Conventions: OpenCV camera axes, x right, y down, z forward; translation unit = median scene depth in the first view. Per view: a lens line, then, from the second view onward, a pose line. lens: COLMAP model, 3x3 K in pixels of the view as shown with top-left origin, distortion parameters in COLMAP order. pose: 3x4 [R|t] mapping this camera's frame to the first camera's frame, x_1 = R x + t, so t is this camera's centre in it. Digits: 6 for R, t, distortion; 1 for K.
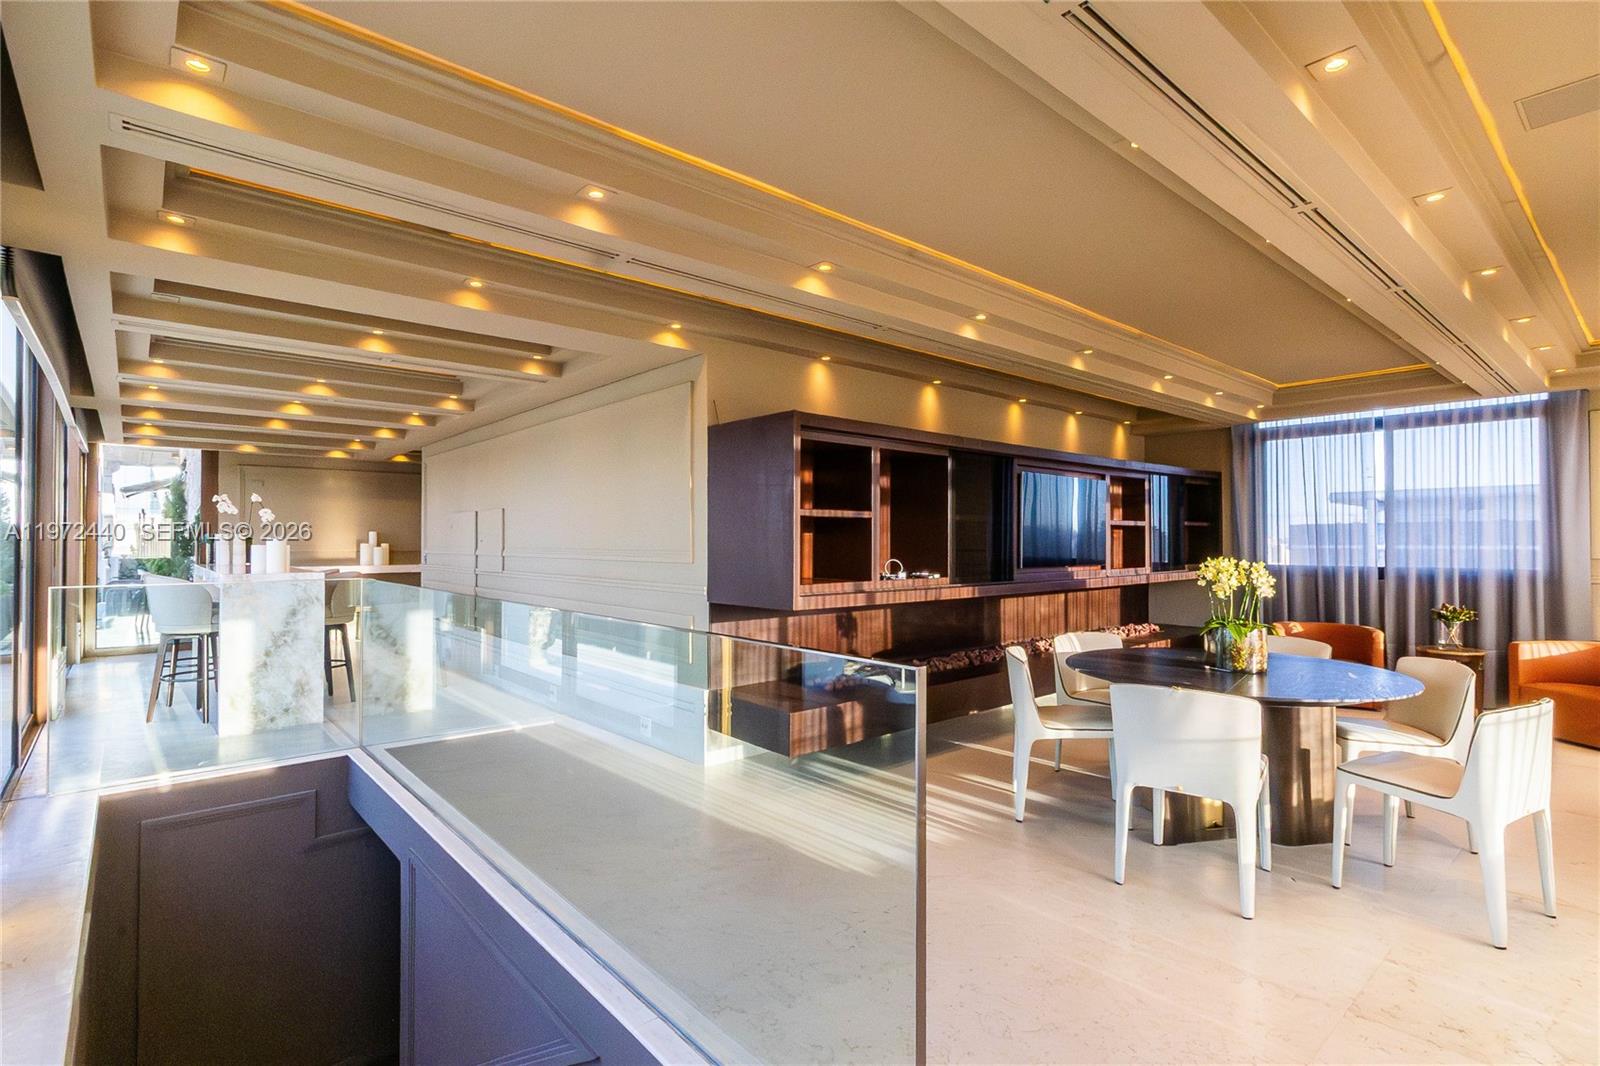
lens RADIAL K [[767.5, 0, 800.0], [0, 767.5, 533.0], [0, 0, 1]] dist [0.000700, 0.000092]
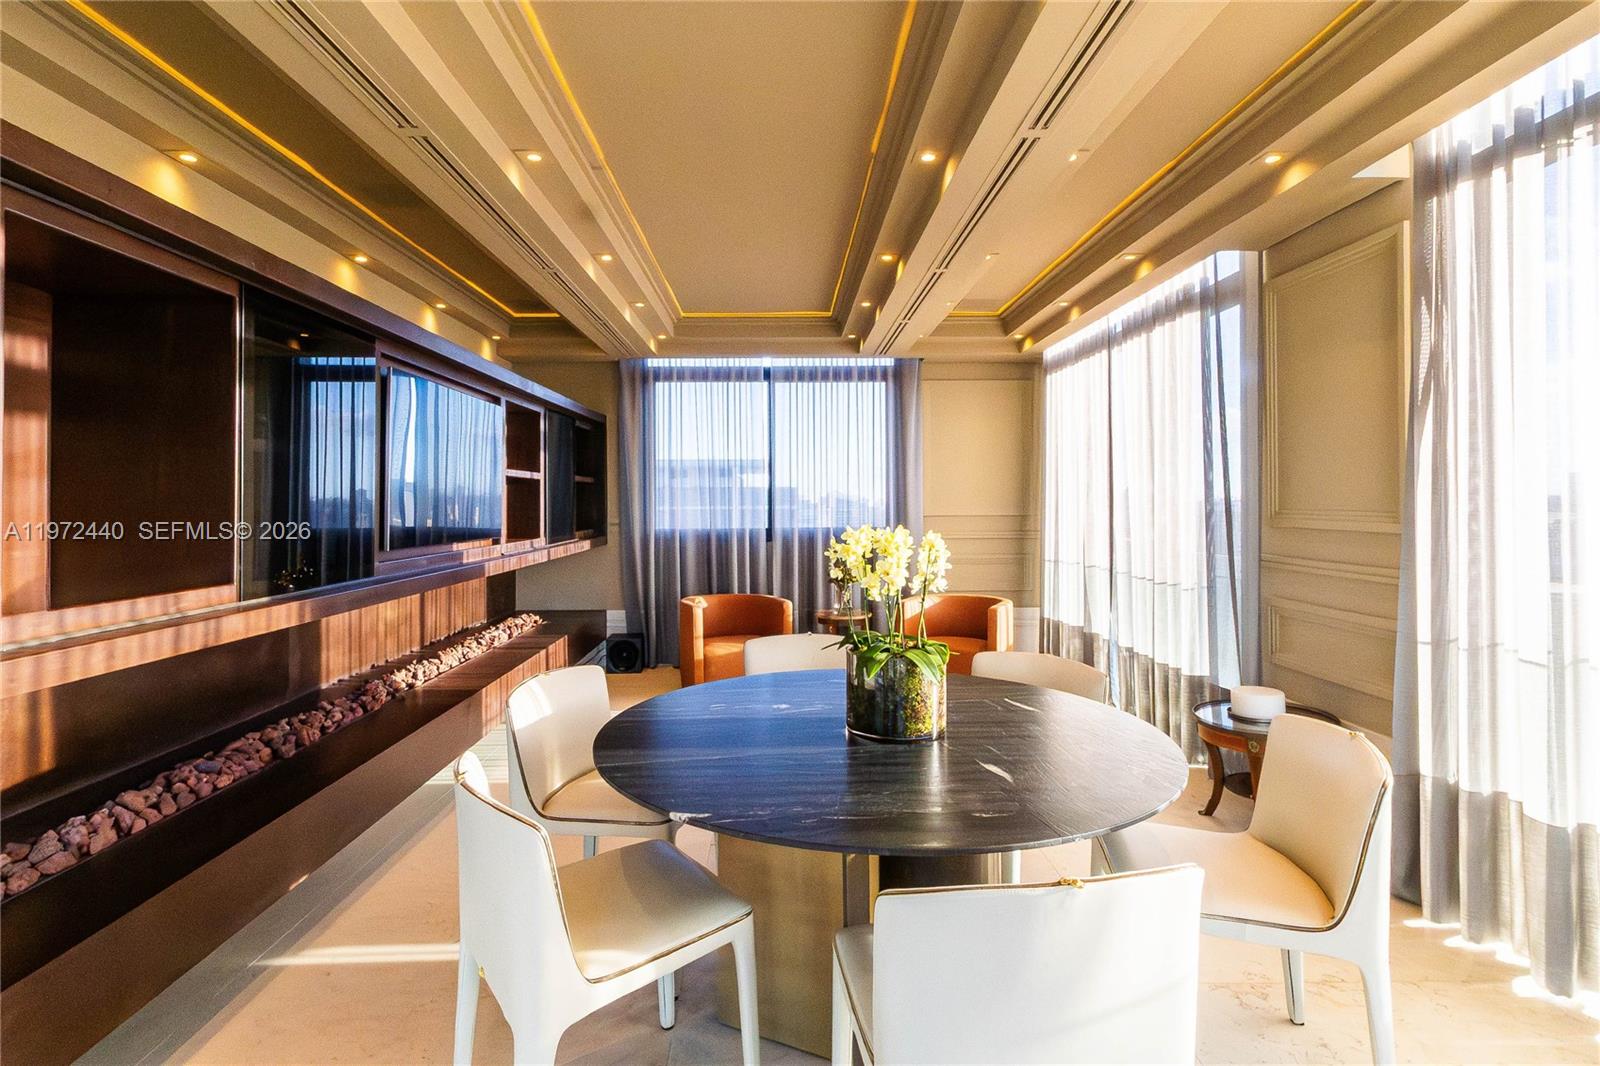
lens RADIAL K [[798.2, 0, 794.2], [0, 798.2, 488.6], [0, 0, 1]] dist [0.000662, -0.000194]
pose [[0.646261, 0.010151, 0.763049, 0.041071], [-0.003558, 0.999941, -0.010290, 0.006027], [-0.763108, 0.003935, 0.646259, 0.353789]]
